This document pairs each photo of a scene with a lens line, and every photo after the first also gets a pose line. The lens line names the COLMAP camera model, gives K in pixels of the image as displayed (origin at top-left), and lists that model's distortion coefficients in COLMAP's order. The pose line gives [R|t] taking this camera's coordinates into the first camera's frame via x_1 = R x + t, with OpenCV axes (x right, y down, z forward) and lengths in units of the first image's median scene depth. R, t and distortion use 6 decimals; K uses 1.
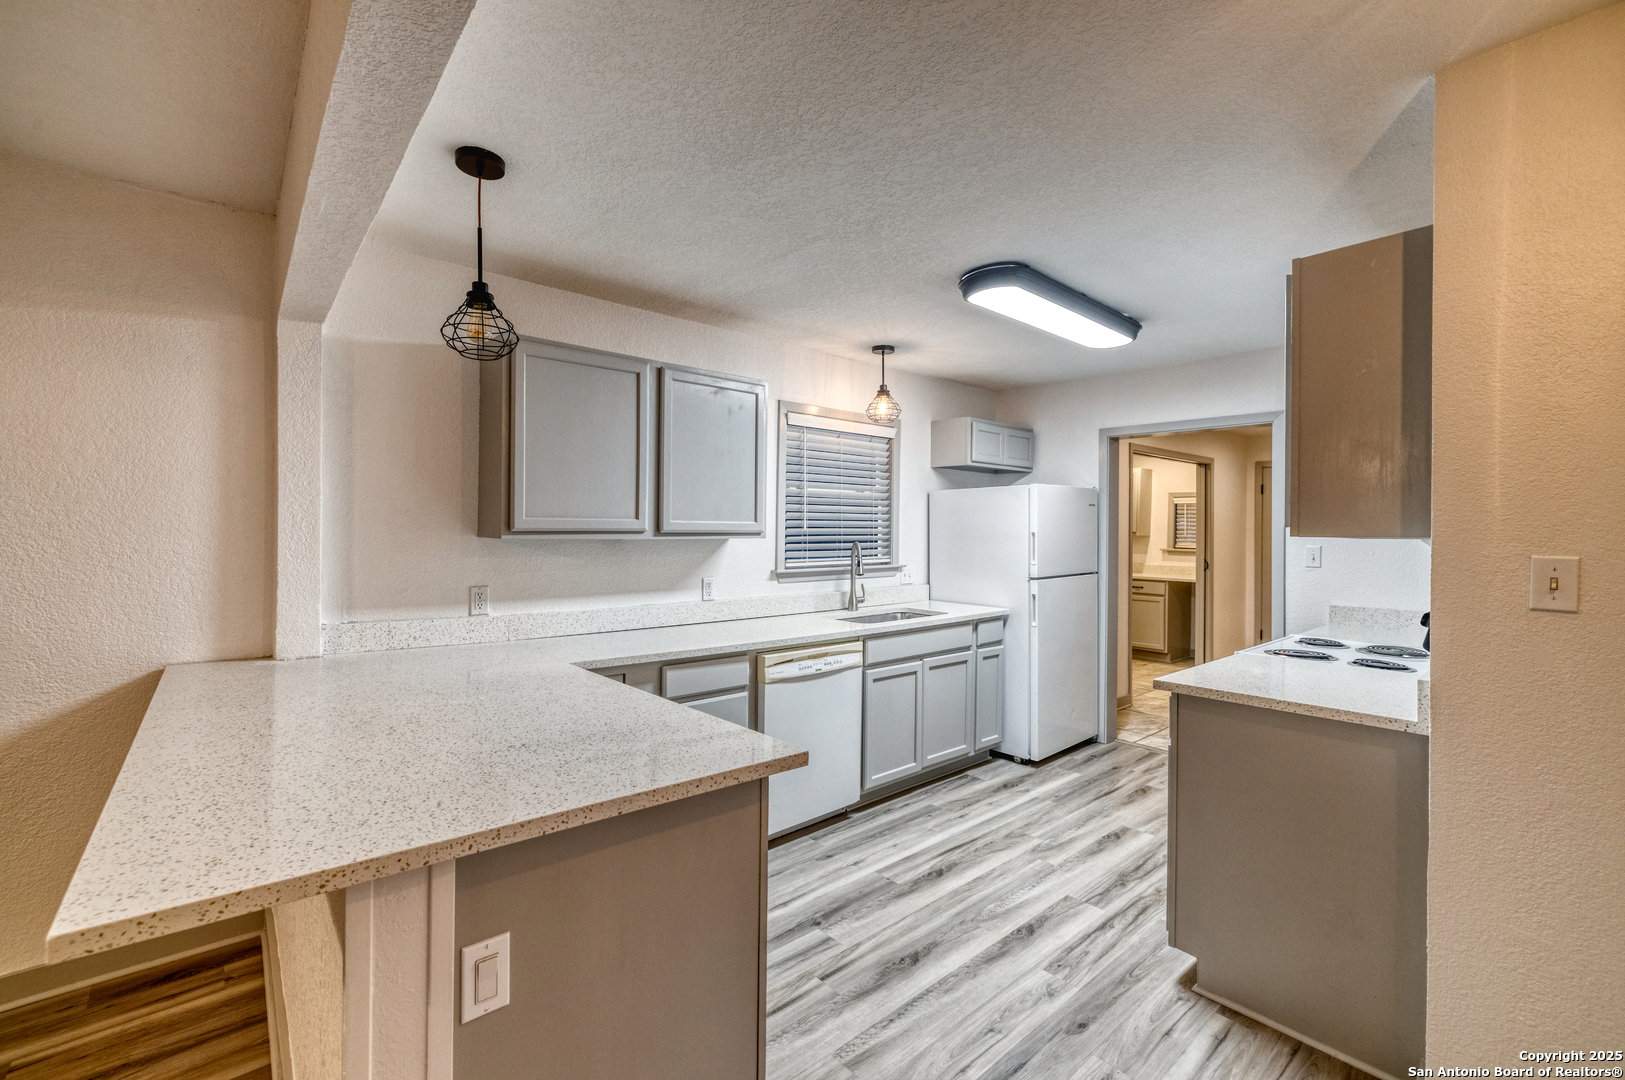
lens RADIAL K [[688.2, 0, 812.5], [0, 688.2, 540.0], [0, 0, 1]] dist [0.002022, 0.000037]
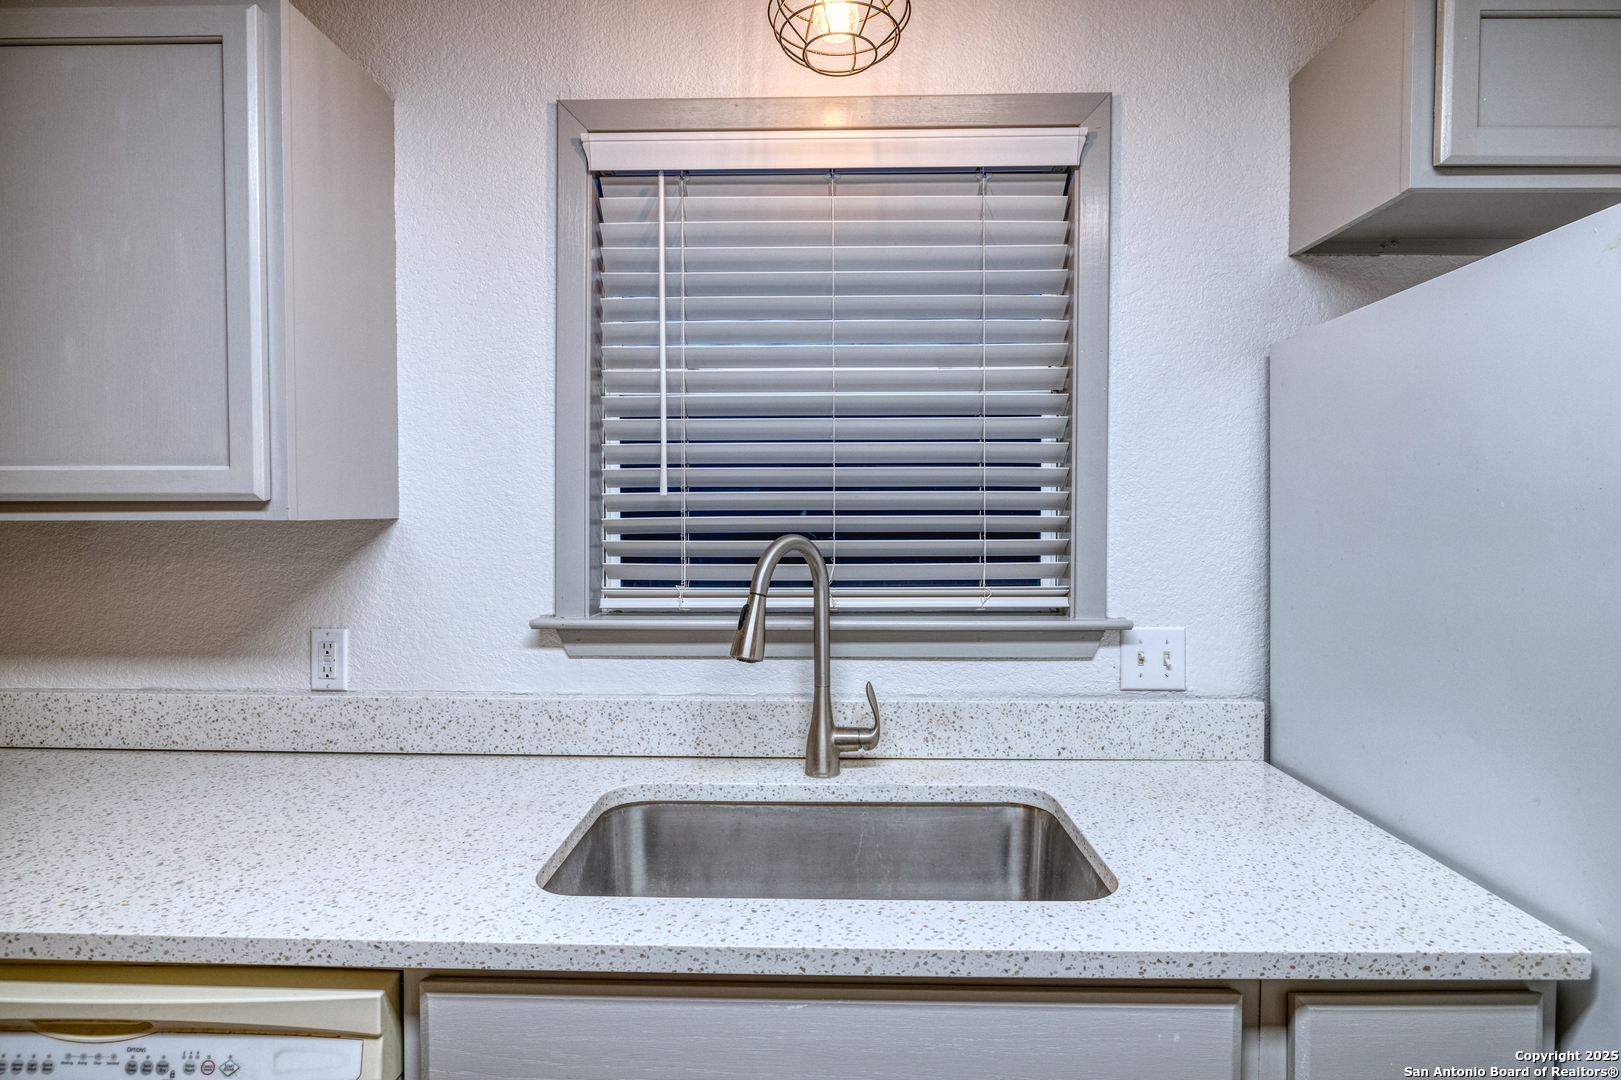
lens RADIAL K [[810.3, 0, 810.5], [0, 810.3, 540.0], [0, 0, 1]] dist [0.002756, 0.000615]
pose [[0.730444, 0.014456, -0.682819, 0.294888], [-0.006280, 0.999876, 0.014450, -0.000414], [0.682943, -0.006267, 0.730445, 0.767722]]
